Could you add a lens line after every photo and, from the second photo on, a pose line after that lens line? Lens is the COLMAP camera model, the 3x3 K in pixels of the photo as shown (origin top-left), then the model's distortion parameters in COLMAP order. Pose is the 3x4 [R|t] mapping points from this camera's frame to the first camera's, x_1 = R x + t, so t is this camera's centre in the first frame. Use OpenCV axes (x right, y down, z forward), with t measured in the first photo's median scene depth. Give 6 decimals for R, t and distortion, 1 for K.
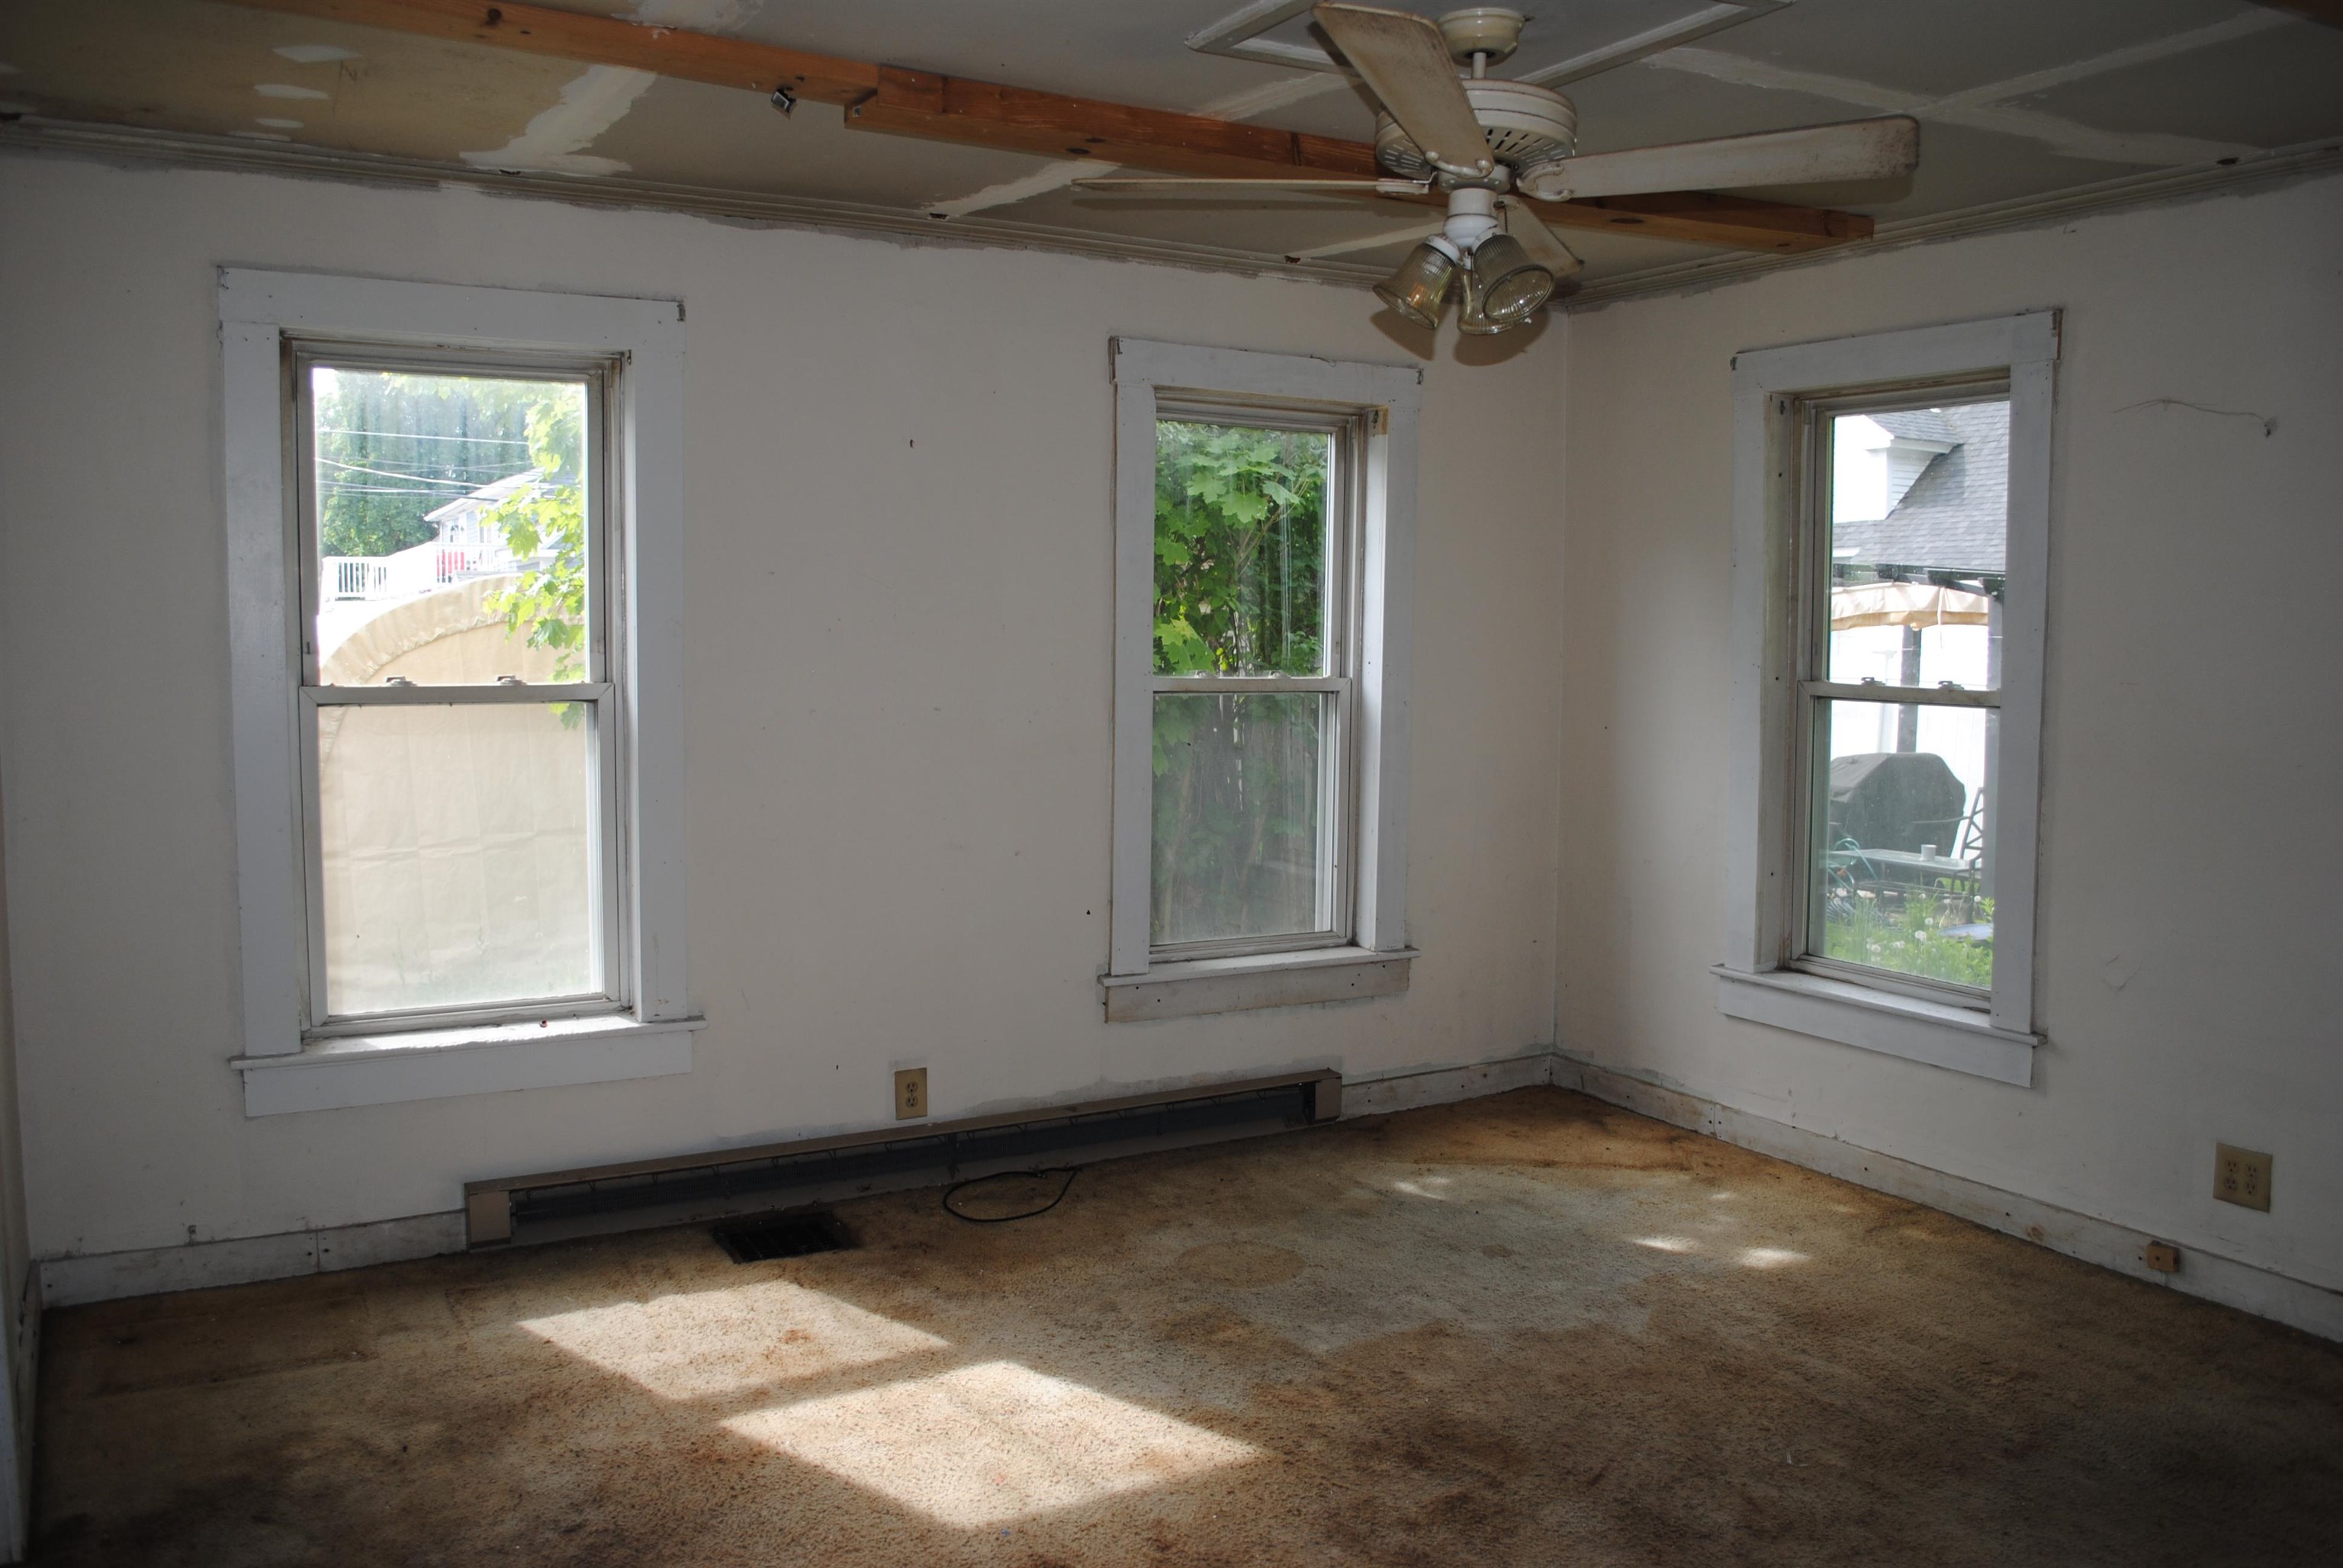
lens RADIAL K [[1845.6, 0, 1197.1], [0, 1845.6, 800.5], [0, 0, 1]] dist [-0.075571, 0.007309]
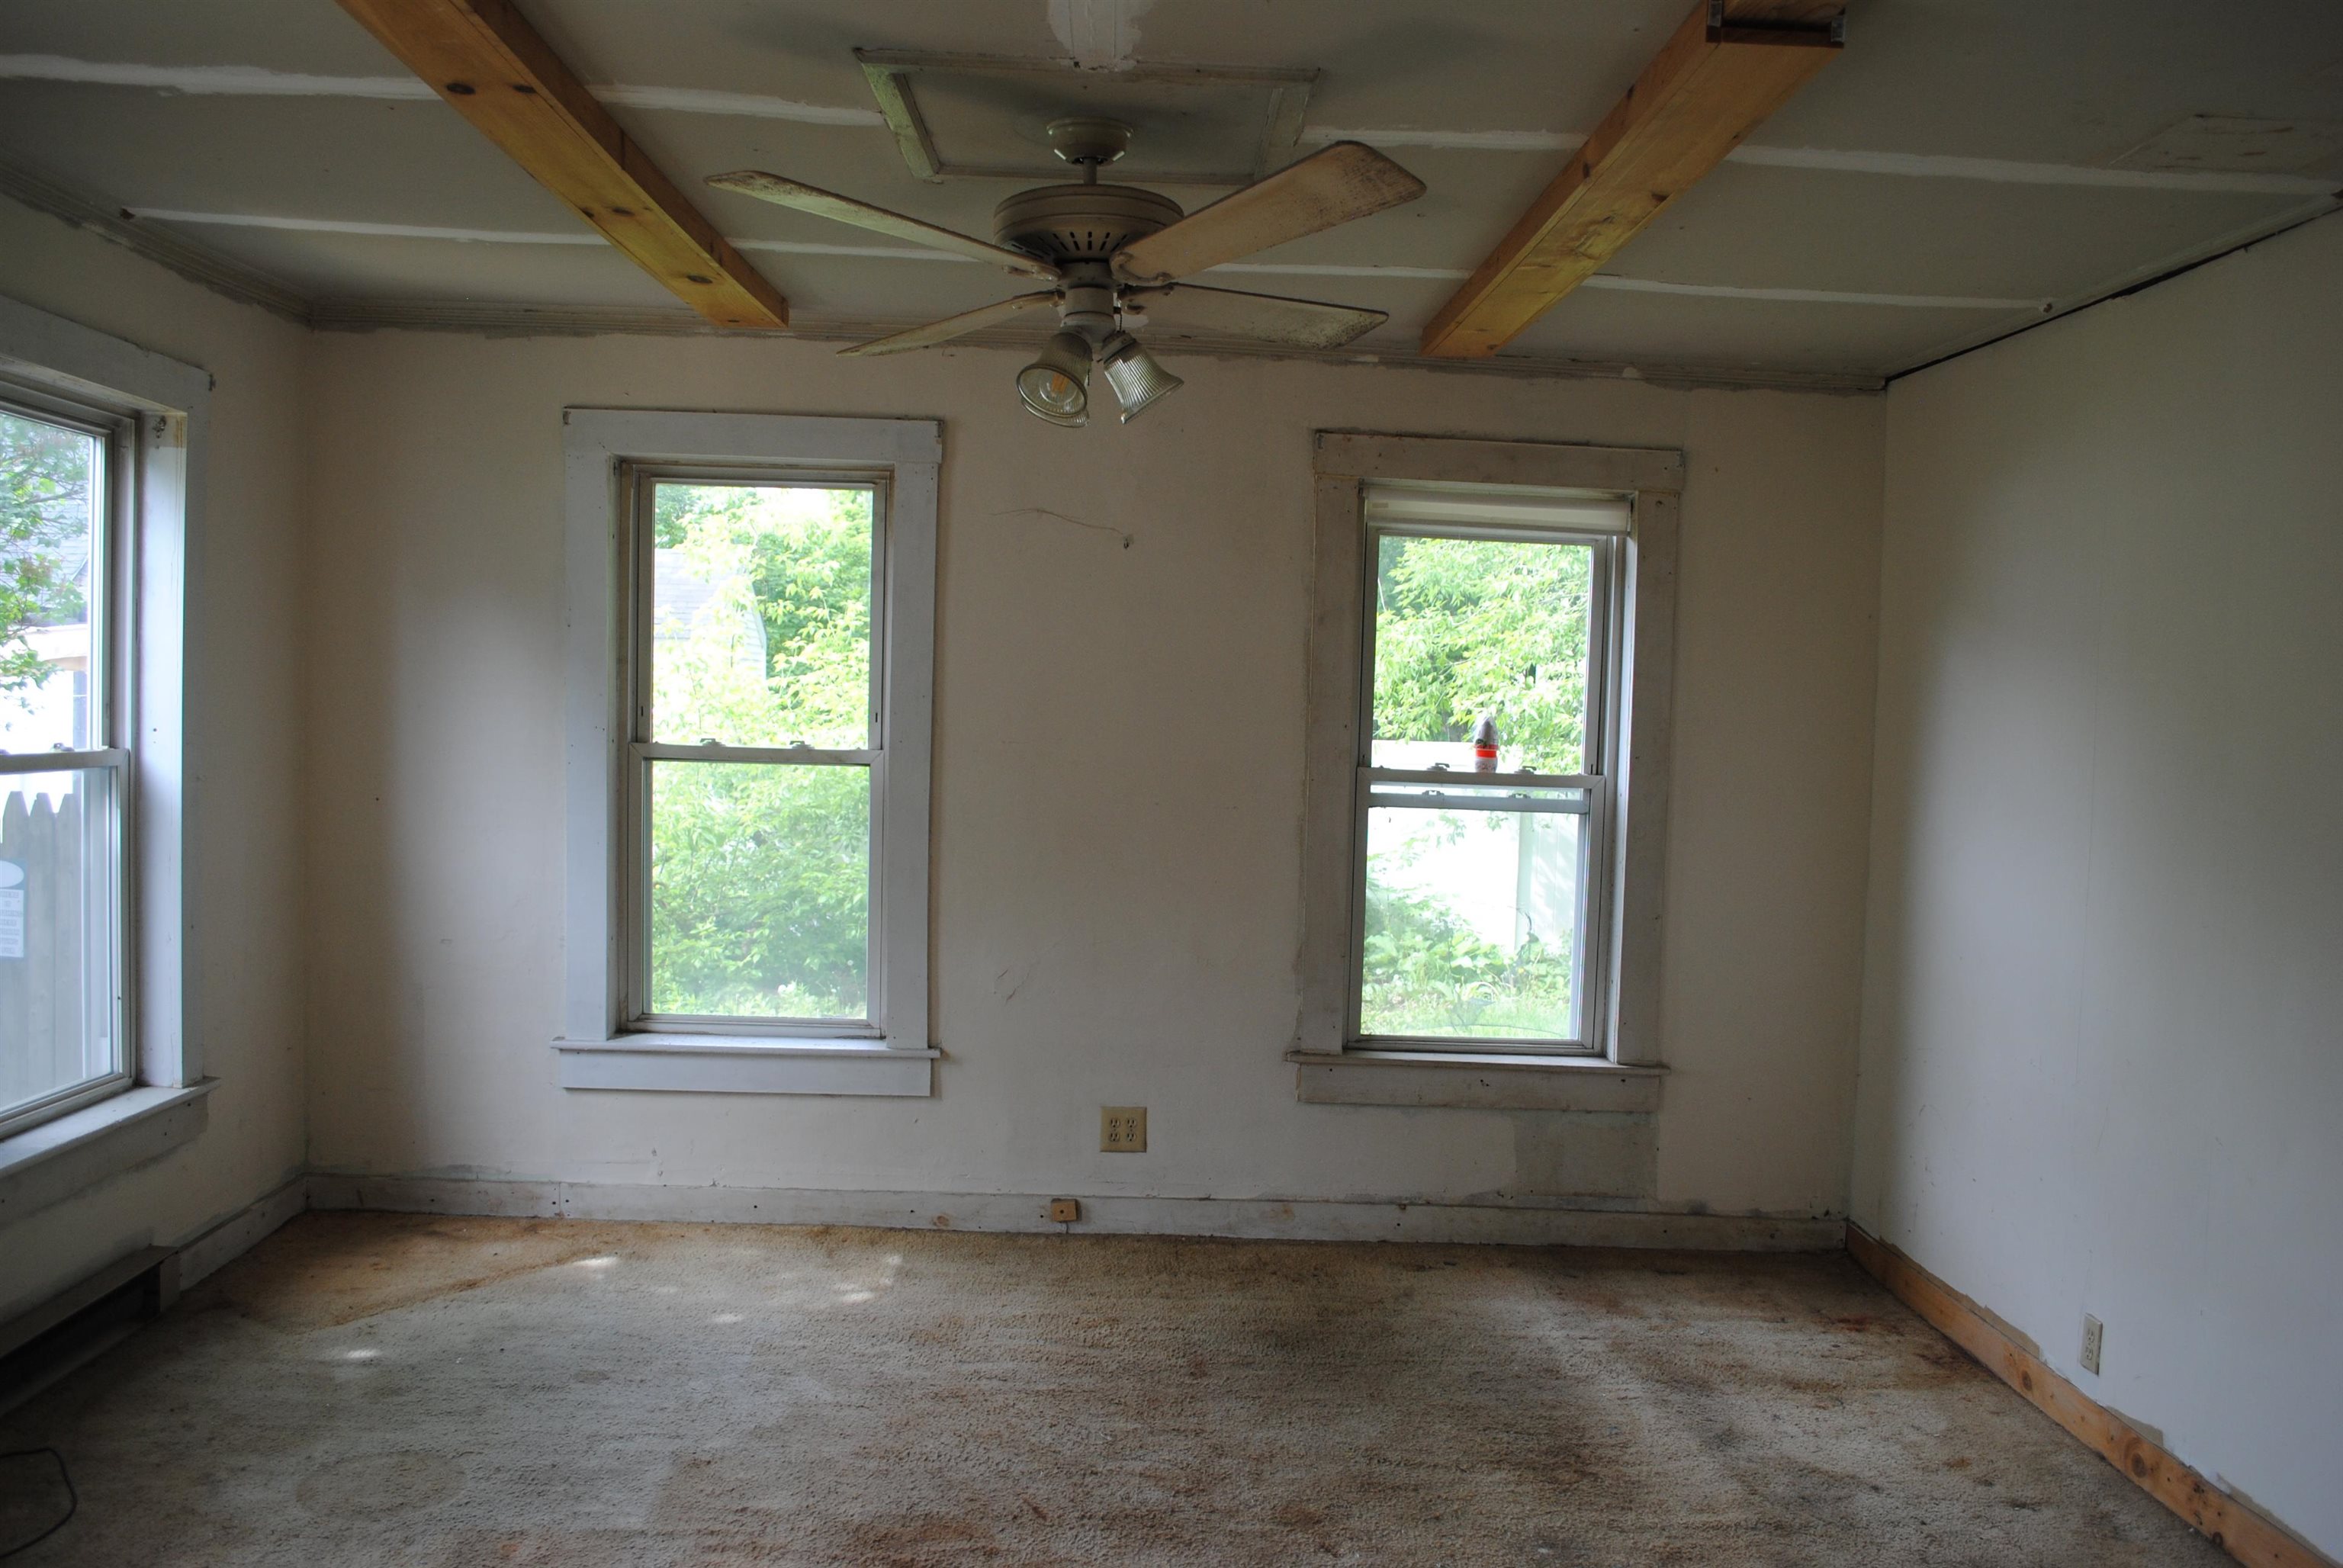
lens RADIAL K [[1845.6, 0, 1197.1], [0, 1845.6, 800.5], [0, 0, 1]] dist [-0.075571, 0.007309]
pose [[0.475886, -0.043721, 0.878420, -0.470159], [0.061818, 0.997956, 0.016181, -0.035619], [-0.877332, 0.046602, 0.477616, 0.289532]]
